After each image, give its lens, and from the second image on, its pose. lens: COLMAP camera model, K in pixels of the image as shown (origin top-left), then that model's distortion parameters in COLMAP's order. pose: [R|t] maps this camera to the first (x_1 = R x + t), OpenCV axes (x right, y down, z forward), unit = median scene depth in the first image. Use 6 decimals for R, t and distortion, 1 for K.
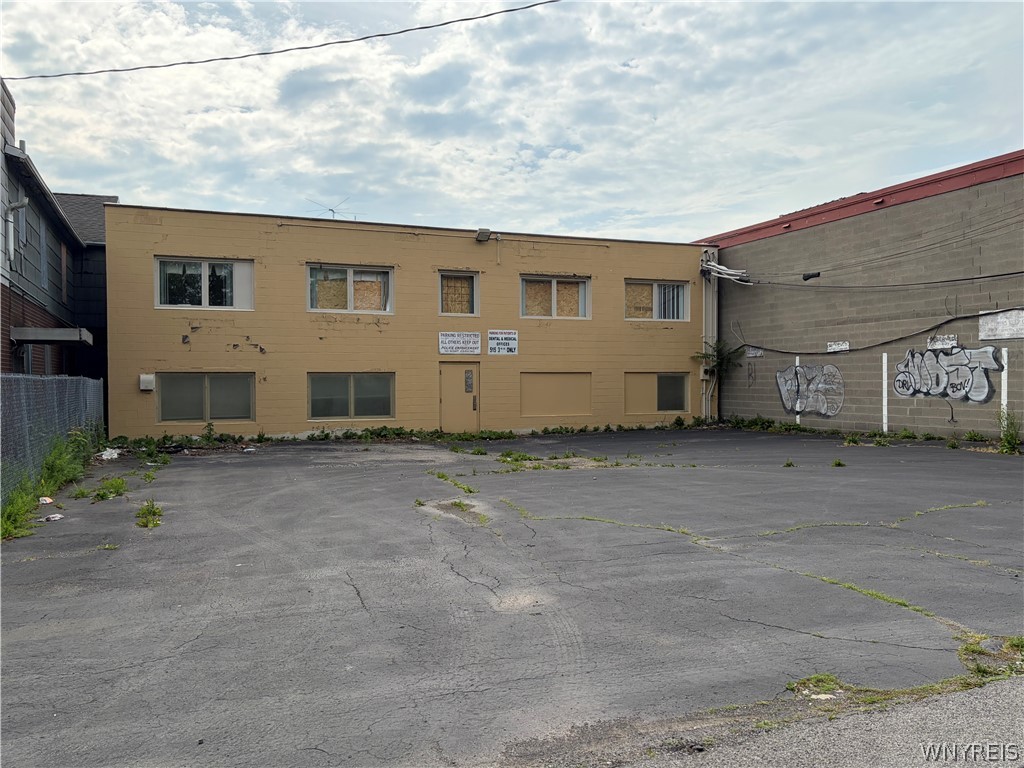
lens RADIAL K [[812.4, 0, 483.8], [0, 812.4, 377.0], [0, 0, 1]] dist [0.022791, 0.002088]
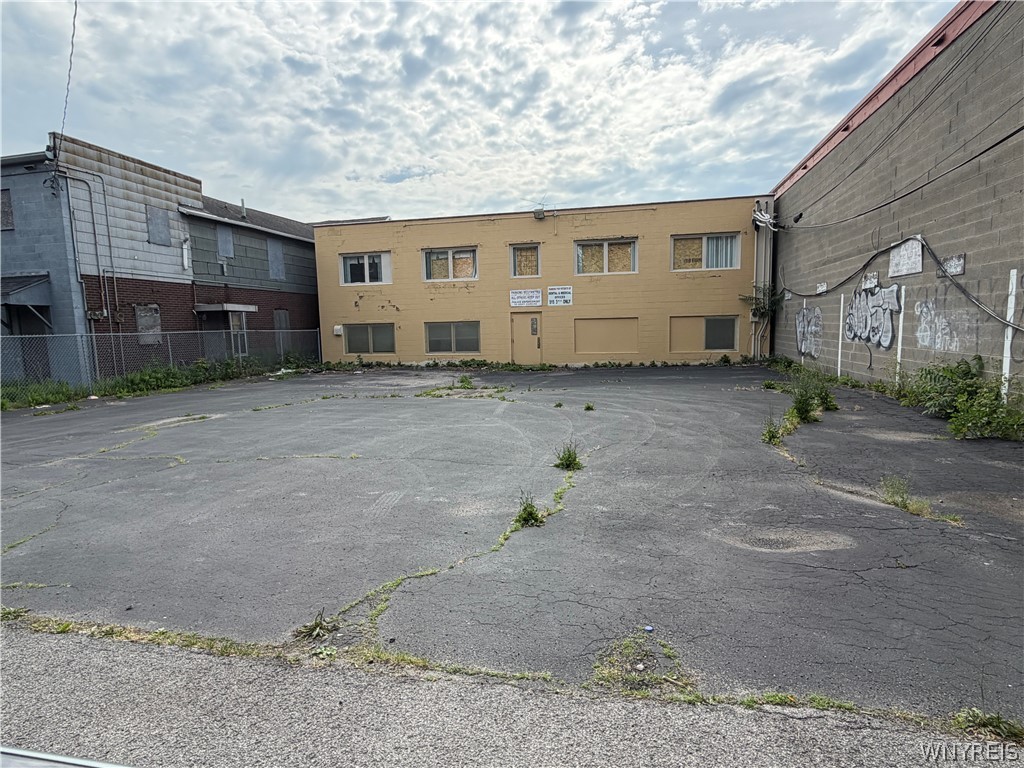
lens RADIAL K [[558.2, 0, 514.9], [0, 558.2, 392.1], [0, 0, 1]] dist [-0.012131, 0.004883]
pose [[0.816968, 0.057117, -0.573848, 0.508376], [0.020150, 0.991648, 0.127389, -0.005754], [0.576331, -0.115636, 0.808994, 0.223779]]
